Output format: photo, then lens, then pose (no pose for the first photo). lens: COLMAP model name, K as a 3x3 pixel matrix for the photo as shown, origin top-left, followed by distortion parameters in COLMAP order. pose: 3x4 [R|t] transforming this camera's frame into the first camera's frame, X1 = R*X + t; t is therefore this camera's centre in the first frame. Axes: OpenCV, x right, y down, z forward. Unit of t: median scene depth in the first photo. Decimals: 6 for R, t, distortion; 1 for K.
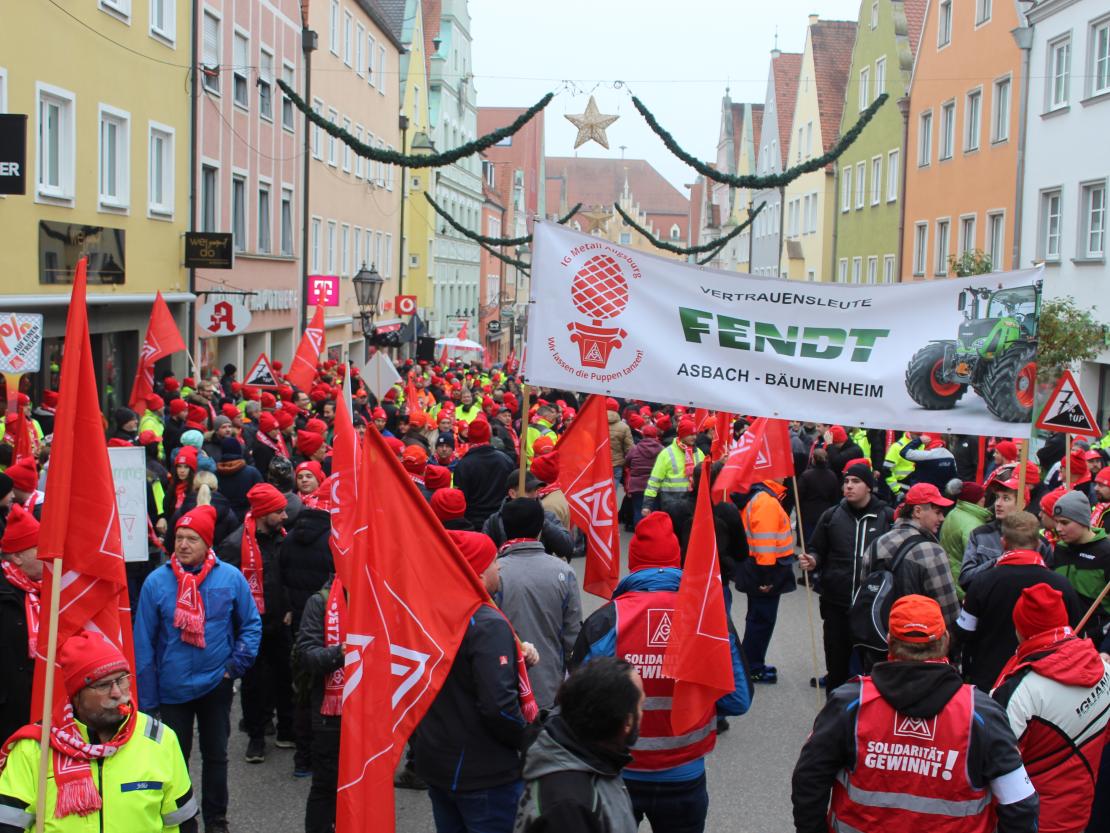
lens RADIAL K [[1404.3, 0, 555.0], [0, 1404.3, 416.5], [0, 0, 1]] dist [-0.102989, 0.094169]
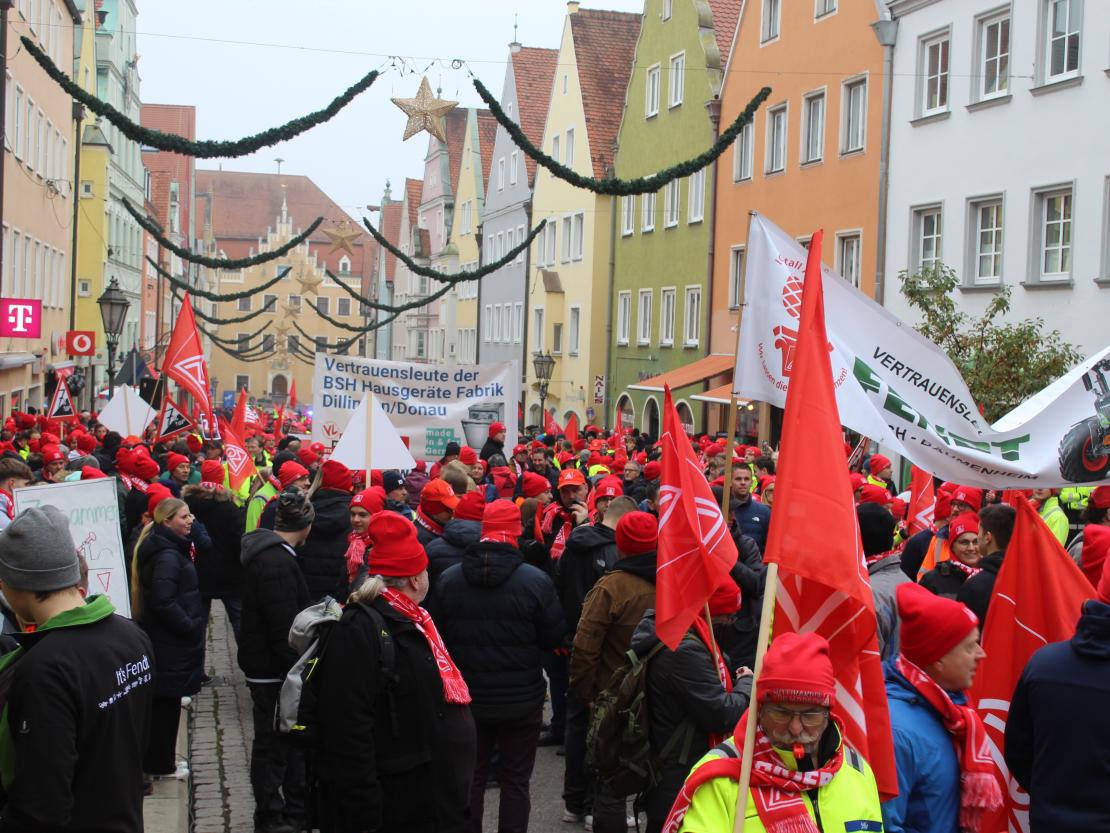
lens RADIAL K [[1722.5, 0, 555.0], [0, 1722.5, 416.5], [0, 0, 1]] dist [-0.053327, 0.037055]
pose [[0.971765, -0.001587, 0.235947, -0.110513], [0.012756, 0.998868, -0.045817, 0.012713], [-0.235607, 0.047533, 0.970685, 0.013953]]
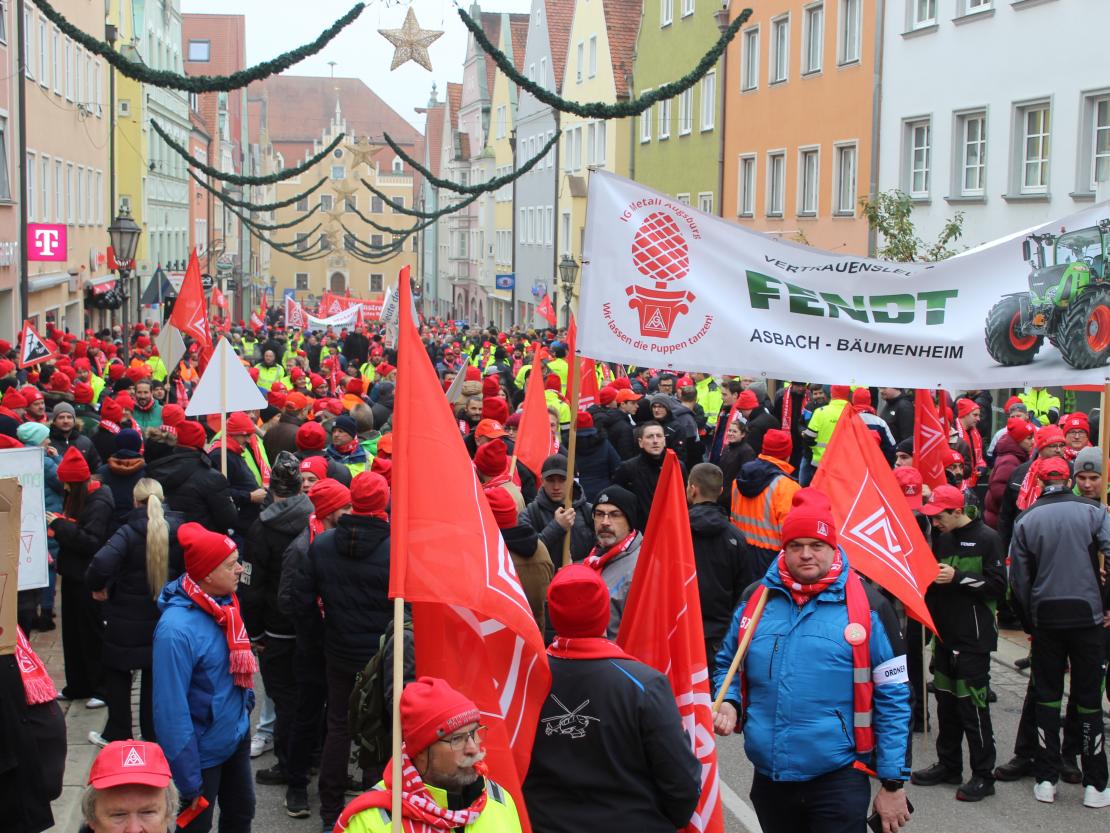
lens RADIAL K [[1667.9, 0, 555.0], [0, 1667.9, 416.5], [0, 0, 1]] dist [-0.079395, 0.152520]
pose [[0.980334, -0.030740, 0.194938, -0.073060], [0.026800, 0.999380, 0.022817, -0.003506], [-0.195519, -0.017144, 0.980550, 0.001263]]
